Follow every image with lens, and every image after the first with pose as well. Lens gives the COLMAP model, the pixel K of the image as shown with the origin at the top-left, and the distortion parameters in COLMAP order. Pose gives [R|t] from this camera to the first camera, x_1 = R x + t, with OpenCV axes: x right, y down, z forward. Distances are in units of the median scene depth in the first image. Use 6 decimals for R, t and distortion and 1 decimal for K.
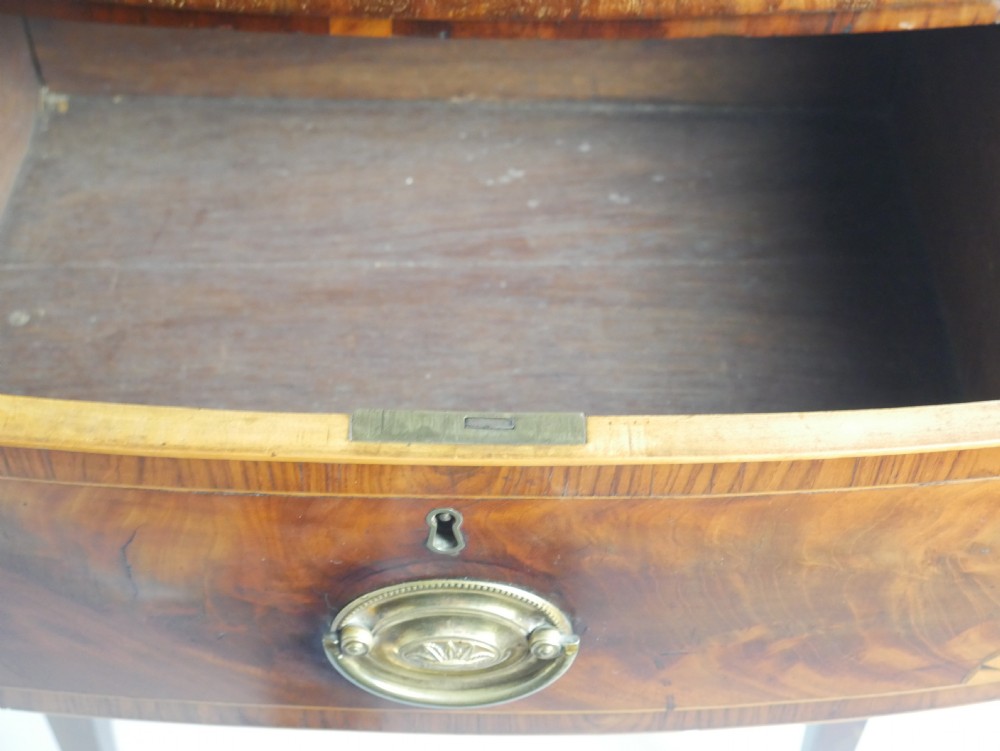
lens RADIAL K [[1511.2, 0, 500.0], [0, 1511.2, 375.5], [0, 0, 1]] dist [0.051300, -0.252108]
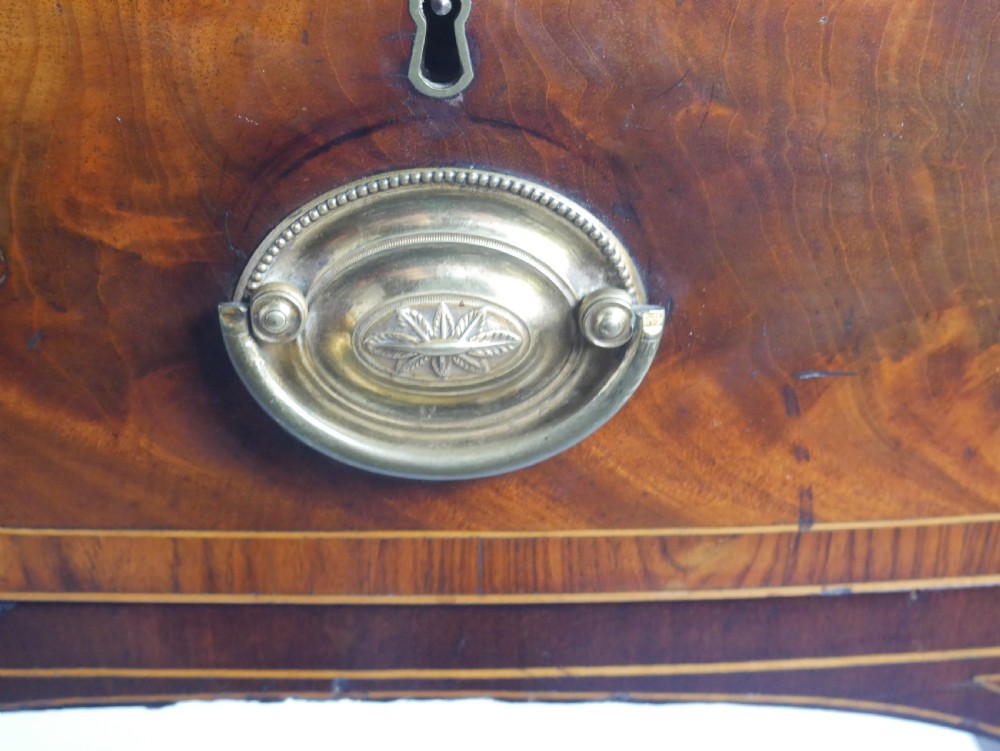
lens RADIAL K [[1511.2, 0, 500.0], [0, 1511.2, 375.5], [0, 0, 1]] dist [0.051300, -0.252108]
pose [[0.996509, -0.012093, 0.082605, -0.059304], [0.041436, 0.930624, -0.363623, 0.409170], [-0.072477, 0.365777, 0.927876, 0.478049]]
